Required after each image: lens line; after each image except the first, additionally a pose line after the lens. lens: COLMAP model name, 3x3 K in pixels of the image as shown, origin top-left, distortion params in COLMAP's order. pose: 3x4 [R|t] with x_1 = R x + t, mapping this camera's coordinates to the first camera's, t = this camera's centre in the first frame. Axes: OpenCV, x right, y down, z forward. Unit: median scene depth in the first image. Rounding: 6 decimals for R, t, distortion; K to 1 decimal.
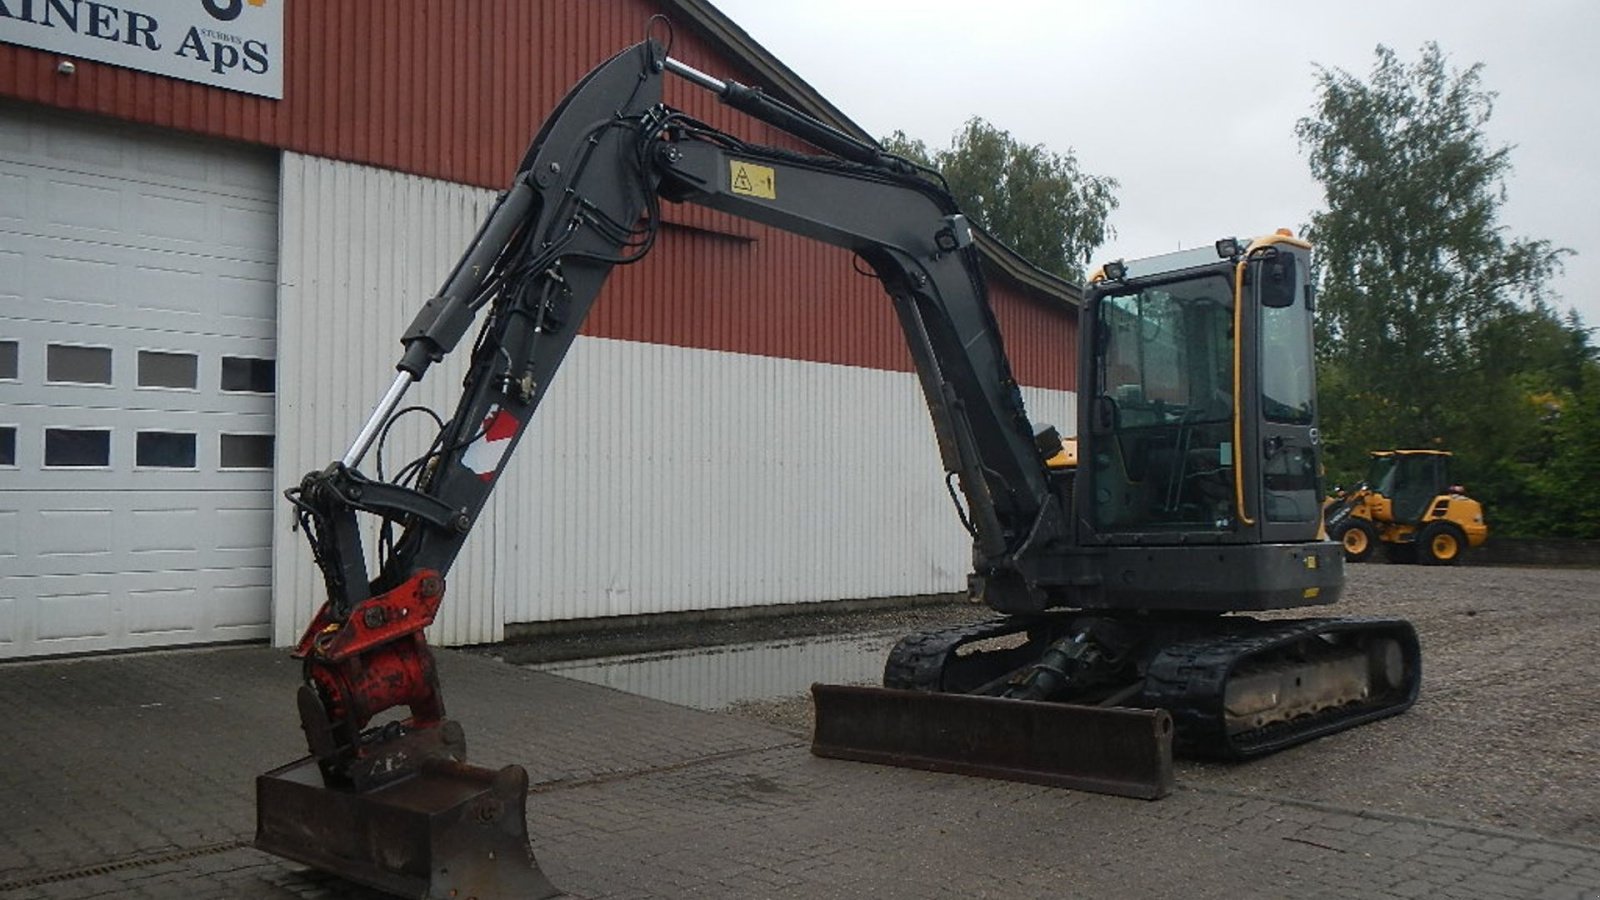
lens RADIAL K [[1327.7, 0, 792.5], [0, 1327.7, 452.5], [0, 0, 1]] dist [0.000890, -0.005886]
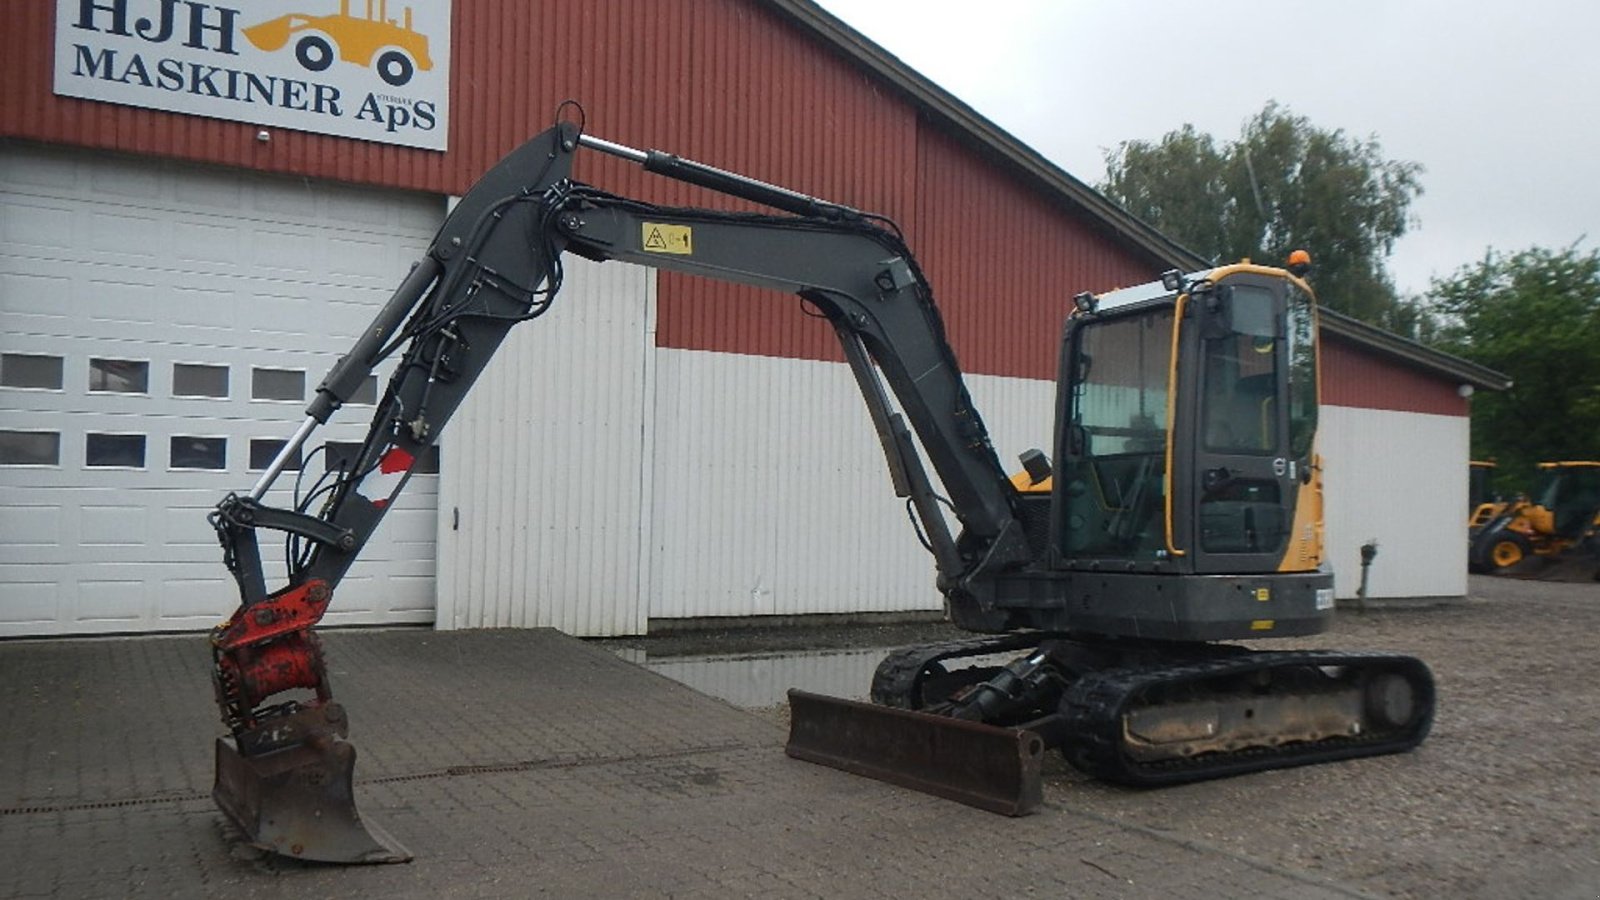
lens RADIAL K [[1332.7, 0, 805.6], [0, 1332.7, 448.7], [0, 0, 1]] dist [-0.006968, -0.005151]
pose [[0.970561, 0.011480, -0.240583, 0.281539], [-0.011011, 0.999934, 0.003295, -0.025514], [0.240605, -0.000549, 0.970623, -0.052957]]
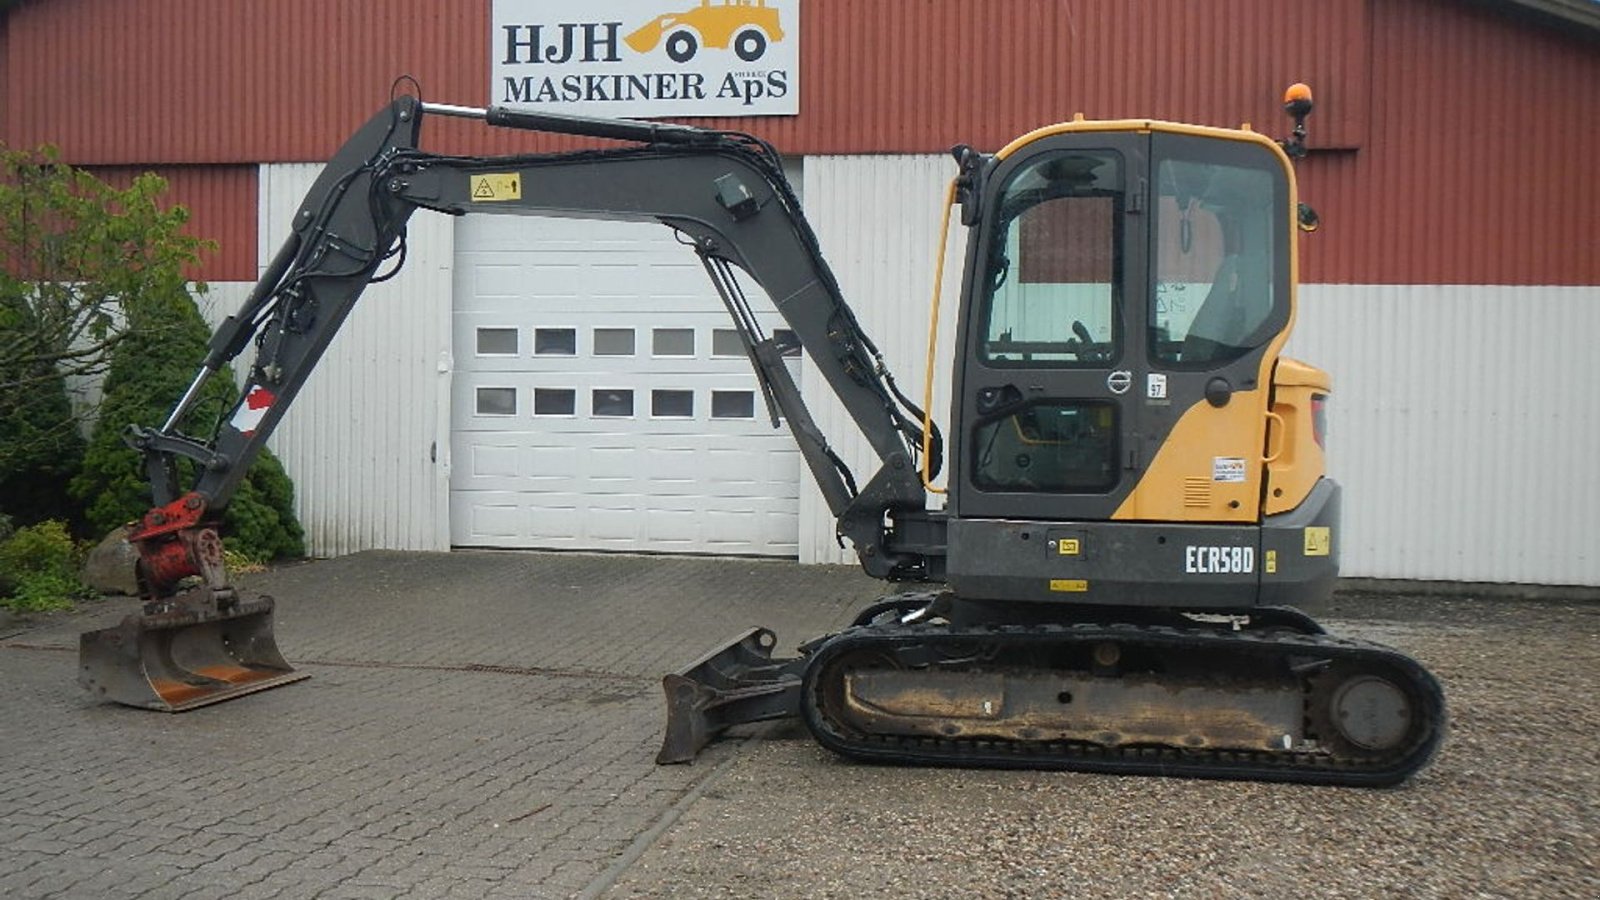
lens RADIAL K [[1332.7, 0, 805.6], [0, 1332.7, 448.7], [0, 0, 1]] dist [-0.006968, -0.005151]
pose [[0.599929, 0.019689, -0.799811, 0.875440], [0.015271, 0.999233, 0.036052, -0.005571], [0.799907, -0.033842, 0.599168, 0.388897]]
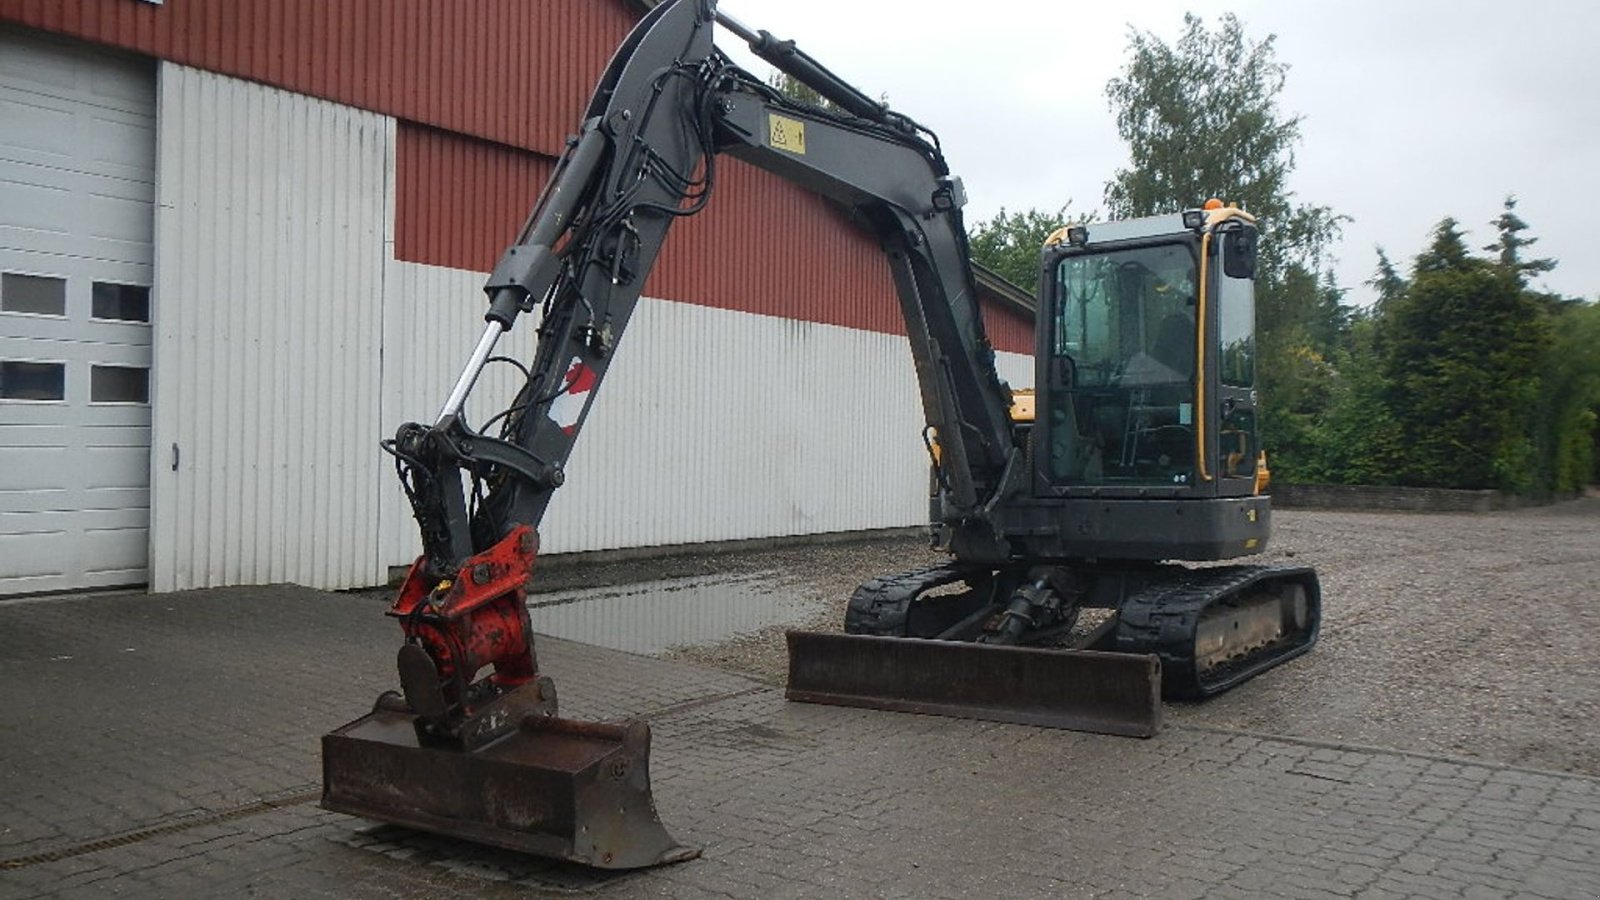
lens RADIAL K [[1332.6, 0, 785.5], [0, 1332.6, 447.4], [0, 0, 1]] dist [0.001287, -0.003004]
pose [[0.986500, 0.014198, 0.163142, -0.150937], [-0.021410, 0.998866, 0.042530, -0.009271], [-0.162353, -0.045449, 0.985686, -0.000725]]
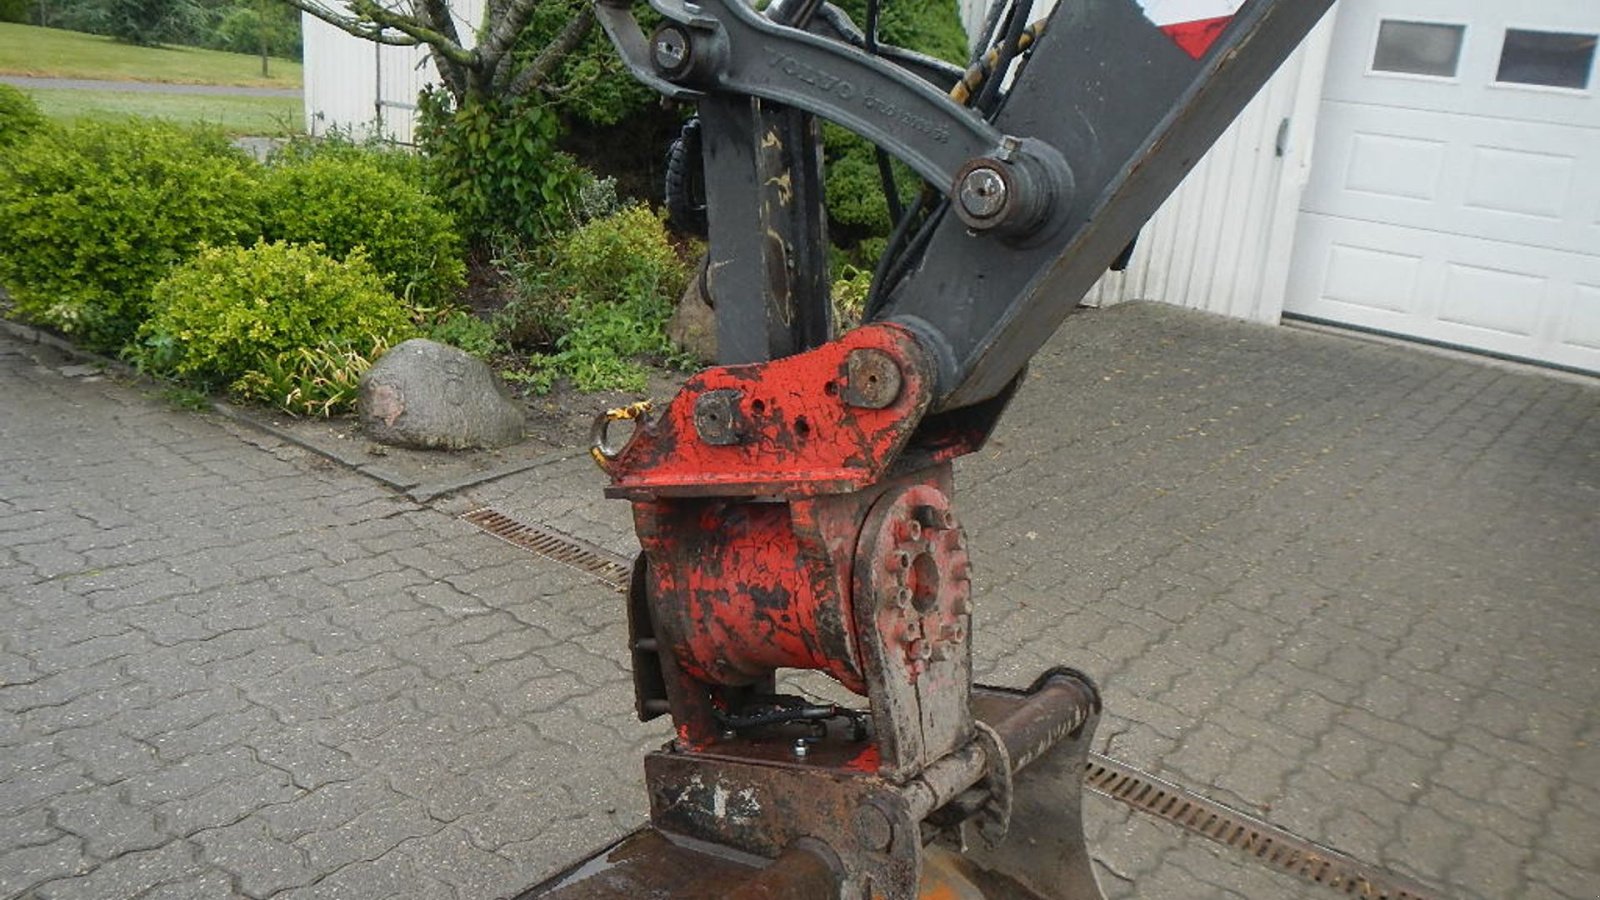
lens RADIAL K [[1332.7, 0, 805.6], [0, 1332.7, 448.7], [0, 0, 1]] dist [-0.006968, -0.005151]
pose [[0.157293, 0.288459, -0.944484, 0.018464], [-0.052349, 0.957480, 0.283710, 0.017030], [0.986164, 0.004818, 0.165705, 0.569919]]
